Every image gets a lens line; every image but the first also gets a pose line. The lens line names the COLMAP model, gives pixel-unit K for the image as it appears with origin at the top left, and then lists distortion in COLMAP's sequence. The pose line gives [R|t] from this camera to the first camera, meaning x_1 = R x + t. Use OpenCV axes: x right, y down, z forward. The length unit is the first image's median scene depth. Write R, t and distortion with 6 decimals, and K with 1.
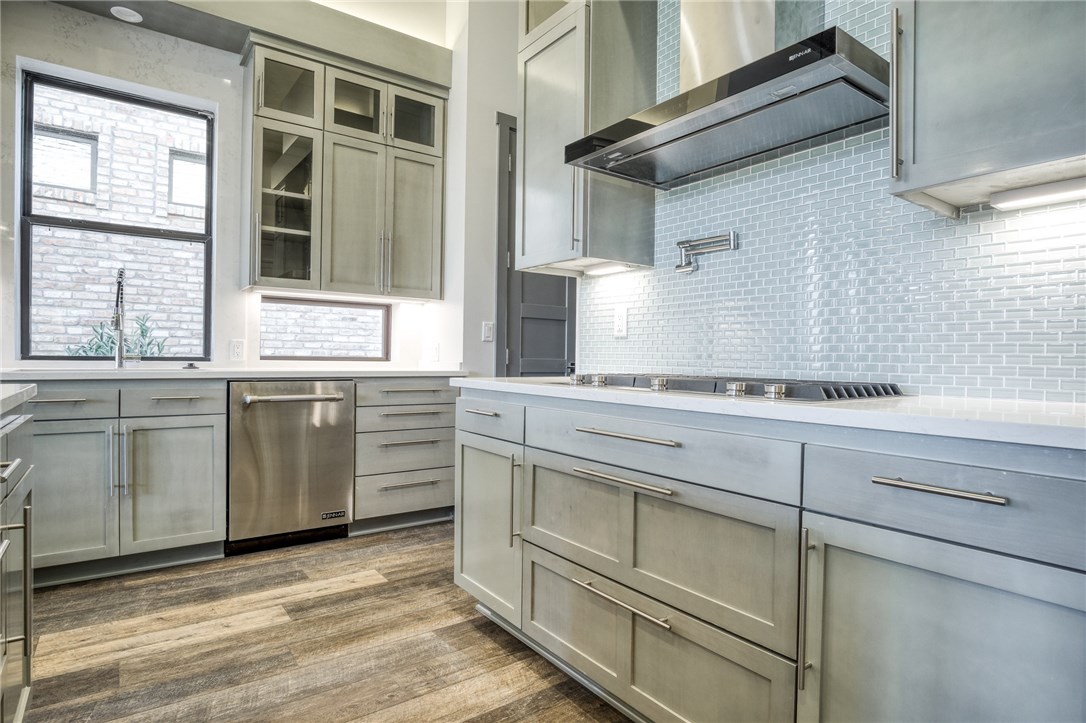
lens RADIAL K [[590.4, 0, 546.7], [0, 590.4, 363.7], [0, 0, 1]] dist [-0.032460, 0.010104]
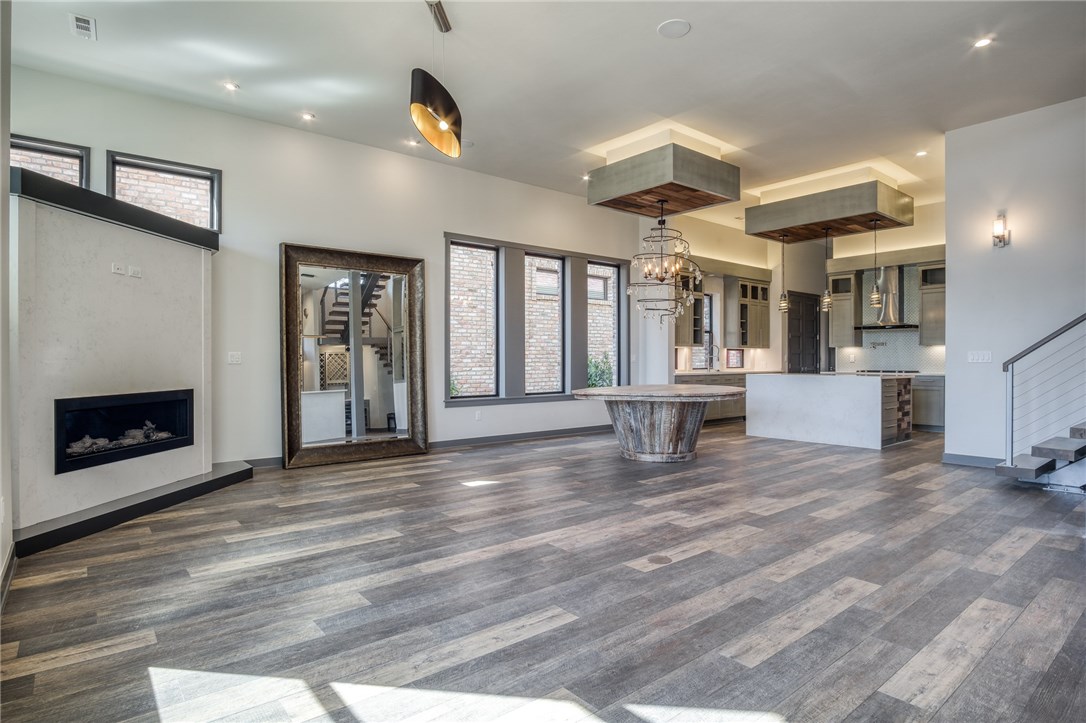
lens RADIAL K [[590.4, 0, 559.8], [0, 590.4, 361.0], [0, 0, 1]] dist [-0.032460, 0.010104]
pose [[0.996479, -0.016160, 0.082274, -1.815473], [0.016557, 0.999854, -0.004147, -0.053988], [-0.082195, 0.005495, 0.996601, -2.396543]]
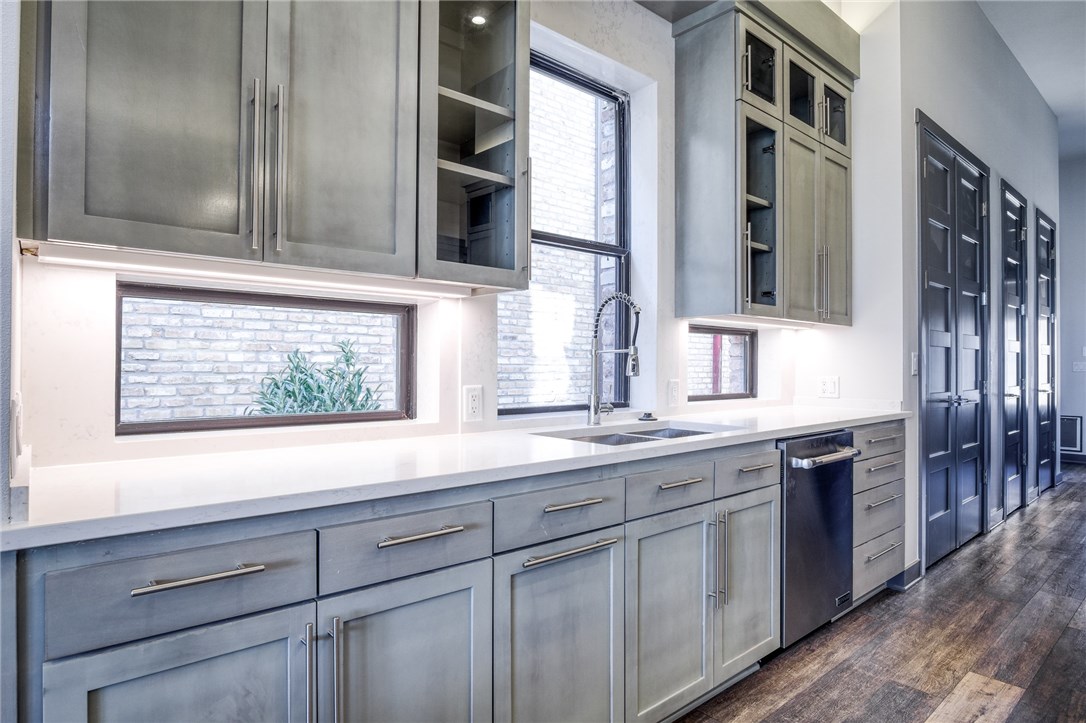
lens RADIAL K [[590.4, 0, 543.1], [0, 590.4, 367.2], [0, 0, 1]] dist [-0.032460, 0.010104]
pose [[0.996588, -0.011846, 0.081686, -0.798666], [0.012368, 0.999906, -0.005893, -0.057346], [-0.081608, 0.006883, 0.996641, 0.222355]]
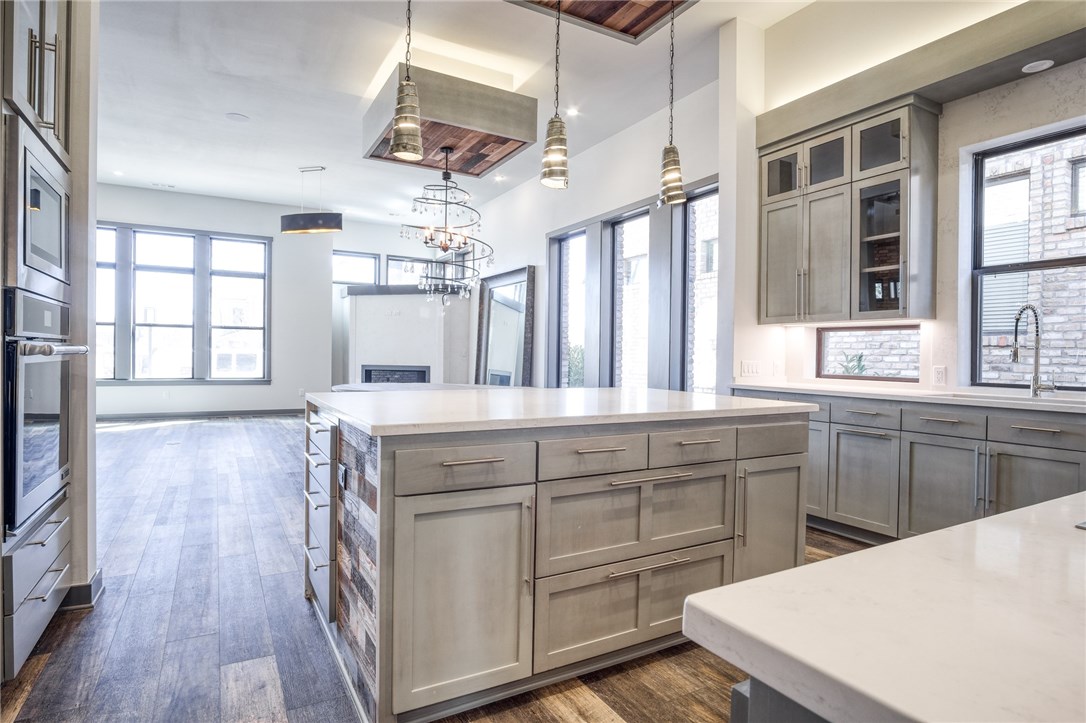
lens RADIAL K [[590.4, 0, 540.7], [0, 590.4, 362.2], [0, 0, 1]] dist [-0.032460, 0.010104]
pose [[-0.113969, -0.004591, -0.993474, 0.400406], [-0.024592, 0.999696, -0.001798, -0.029697], [0.993180, 0.024227, -0.114047, 0.203222]]
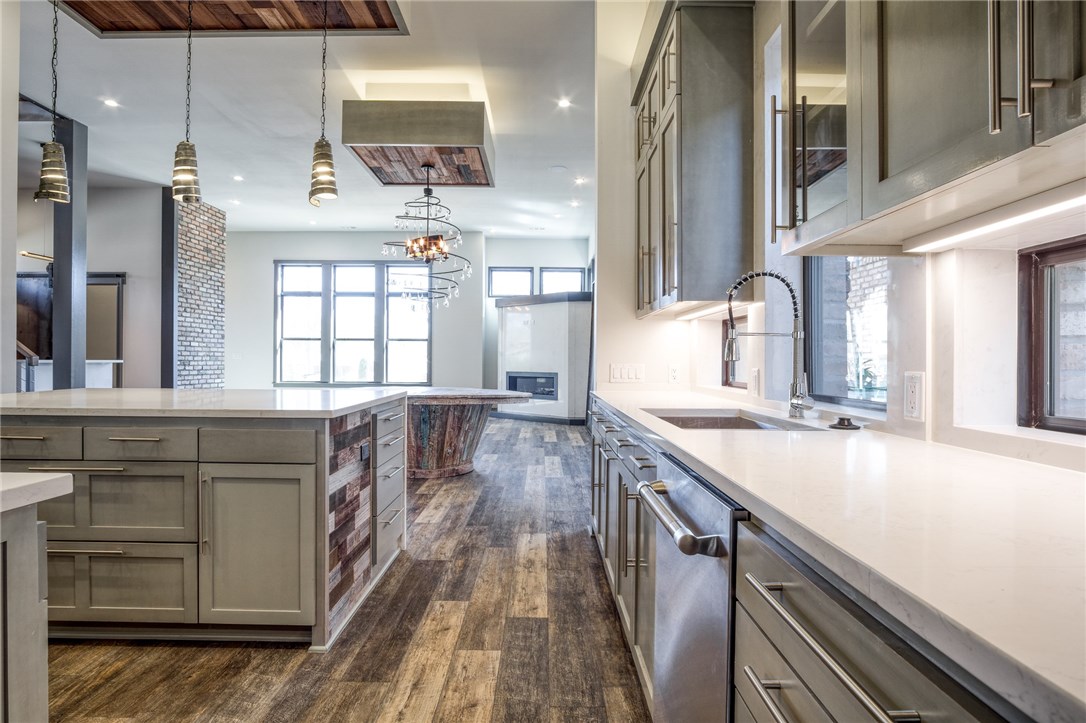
lens RADIAL K [[590.4, 0, 539.7], [0, 590.4, 360.2], [0, 0, 1]] dist [-0.032460, 0.010104]
pose [[-0.591869, -0.020771, -0.805767, -0.015908], [-0.024864, 0.999663, -0.007506, -0.042728], [0.805651, 0.015592, -0.592186, 1.081990]]
